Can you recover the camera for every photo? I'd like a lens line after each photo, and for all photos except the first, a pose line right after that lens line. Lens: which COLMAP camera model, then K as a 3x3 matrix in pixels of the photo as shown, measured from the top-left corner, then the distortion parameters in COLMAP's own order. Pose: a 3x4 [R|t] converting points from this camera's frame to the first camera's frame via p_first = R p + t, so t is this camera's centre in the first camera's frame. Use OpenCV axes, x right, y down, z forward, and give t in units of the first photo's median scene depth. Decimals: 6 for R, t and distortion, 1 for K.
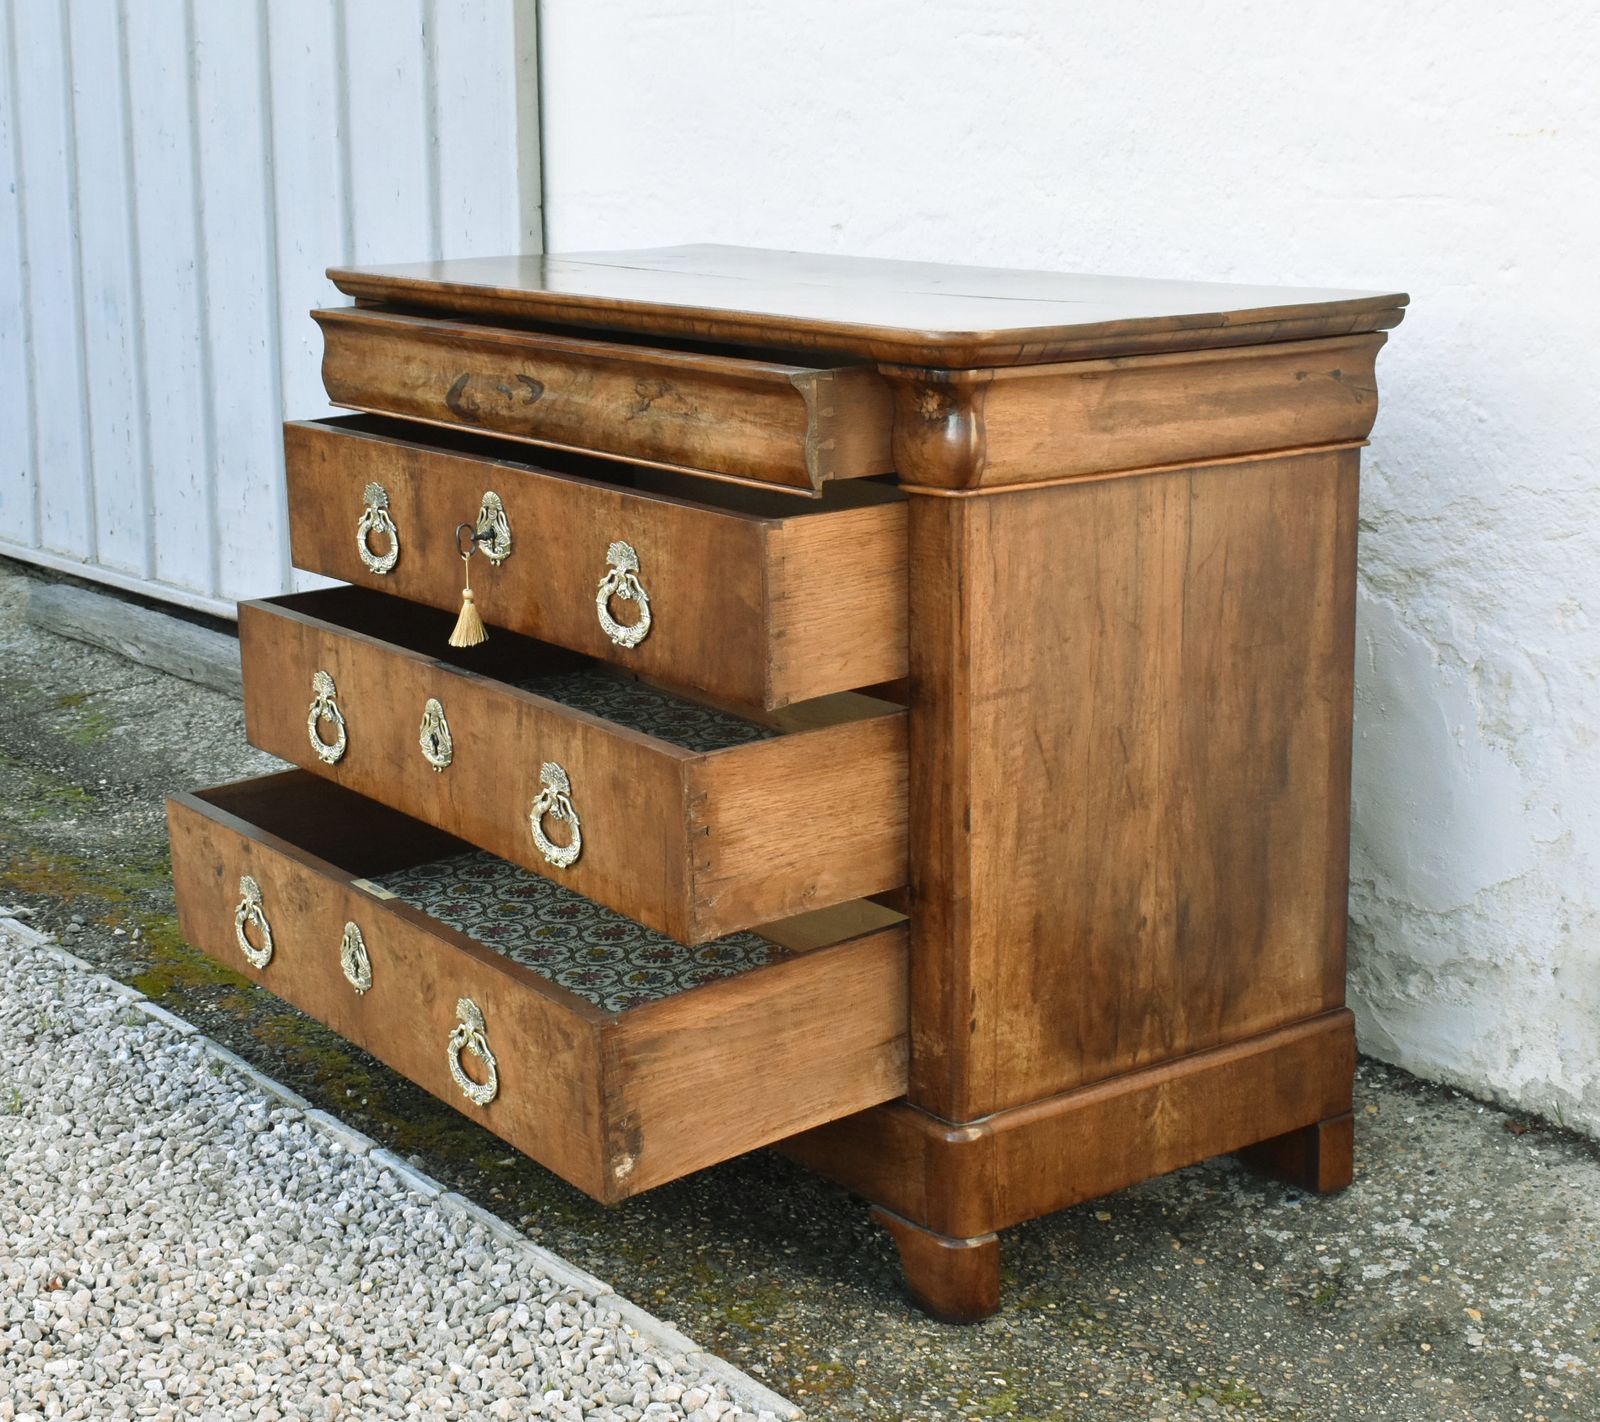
lens RADIAL K [[2517.0, 0, 773.0], [0, 2517.0, 656.0], [0, 0, 1]] dist [-0.028847, 0.000000]
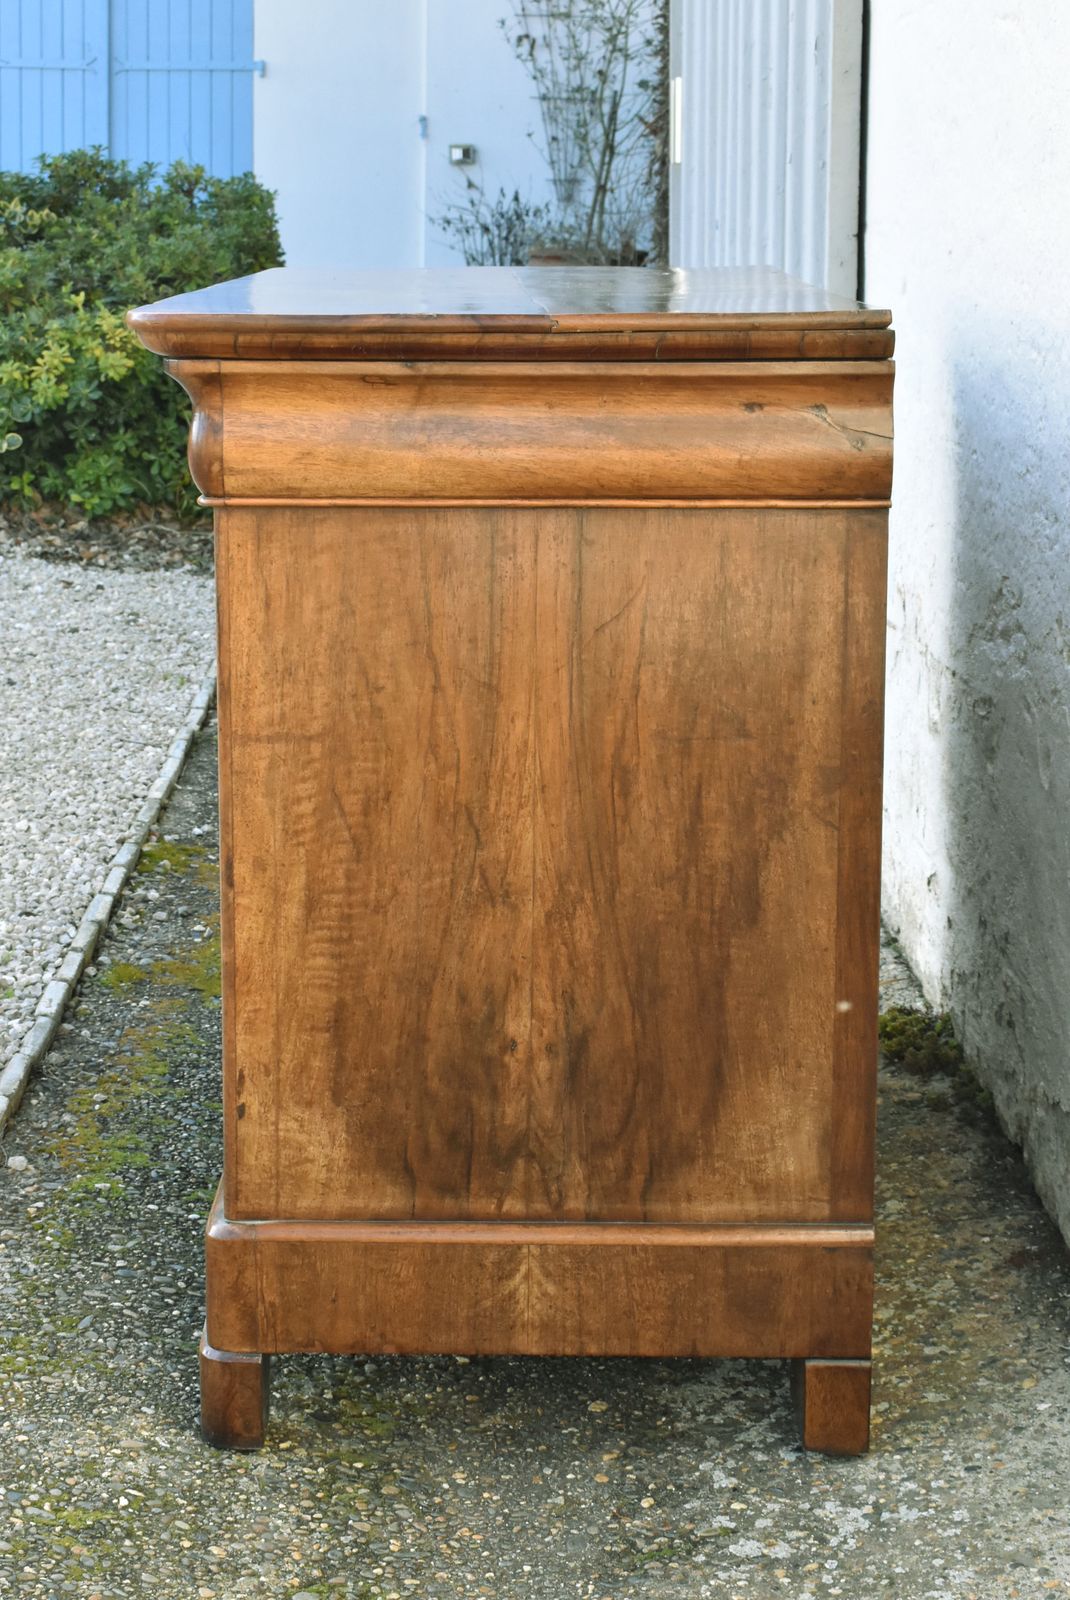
lens RADIAL K [[2745.3, 0, 616.3], [0, 2745.3, 745.2], [0, 0, 1]] dist [-0.017809, 0.000000]
pose [[0.814802, 0.129291, -0.565139, 0.672511], [-0.135319, 0.990302, 0.031460, -0.026288], [0.563726, 0.050841, 0.824396, 0.259362]]
